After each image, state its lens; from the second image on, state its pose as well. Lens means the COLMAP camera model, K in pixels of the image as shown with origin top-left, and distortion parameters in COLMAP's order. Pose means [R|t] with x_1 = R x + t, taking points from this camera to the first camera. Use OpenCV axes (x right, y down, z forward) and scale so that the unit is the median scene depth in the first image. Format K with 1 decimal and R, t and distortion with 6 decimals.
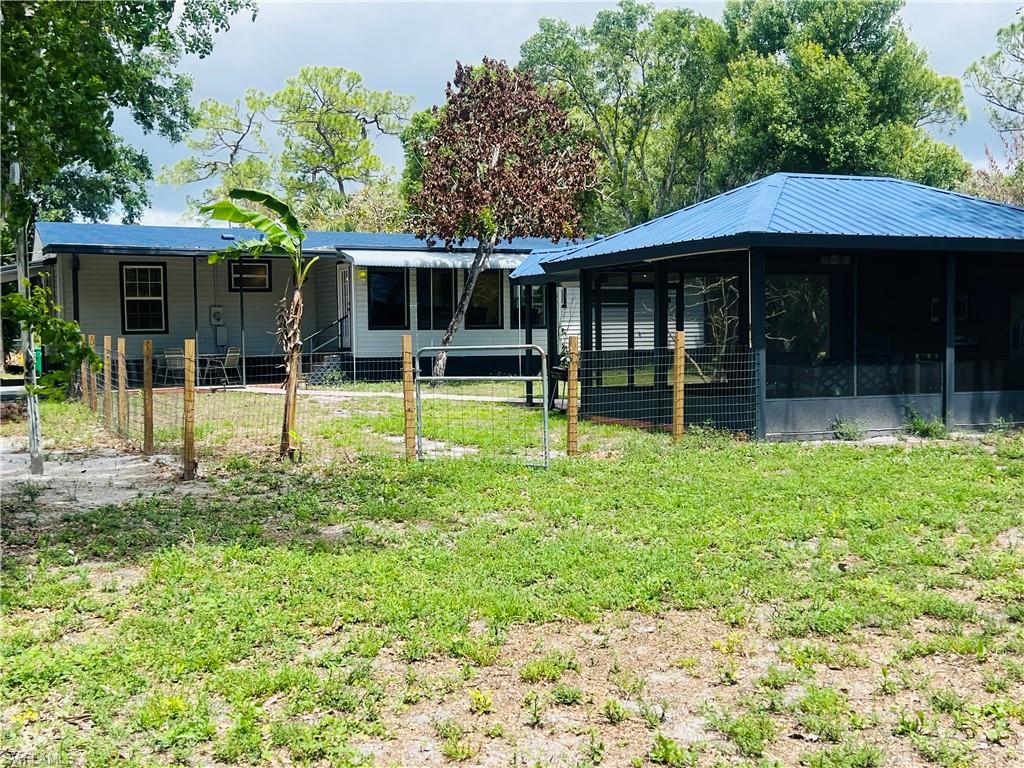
lens RADIAL K [[1164.8, 0, 512.0], [0, 1164.8, 384.0], [0, 0, 1]] dist [0.009151, -0.015691]
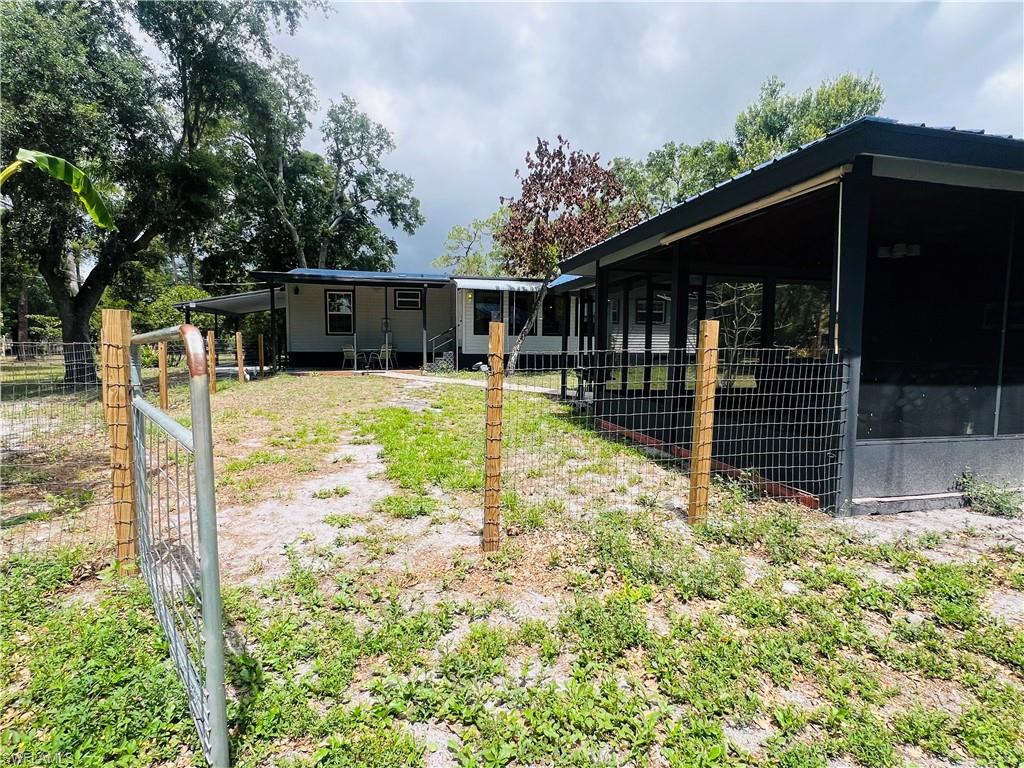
lens RADIAL K [[509.1, 0, 512.0], [0, 509.1, 384.0], [0, 0, 1]] dist [-0.025192, -0.000415]
pose [[0.980072, 0.034319, -0.195653, 0.052174], [-0.027020, 0.998840, 0.039858, -0.011718], [0.196794, -0.033777, 0.979863, 0.393694]]
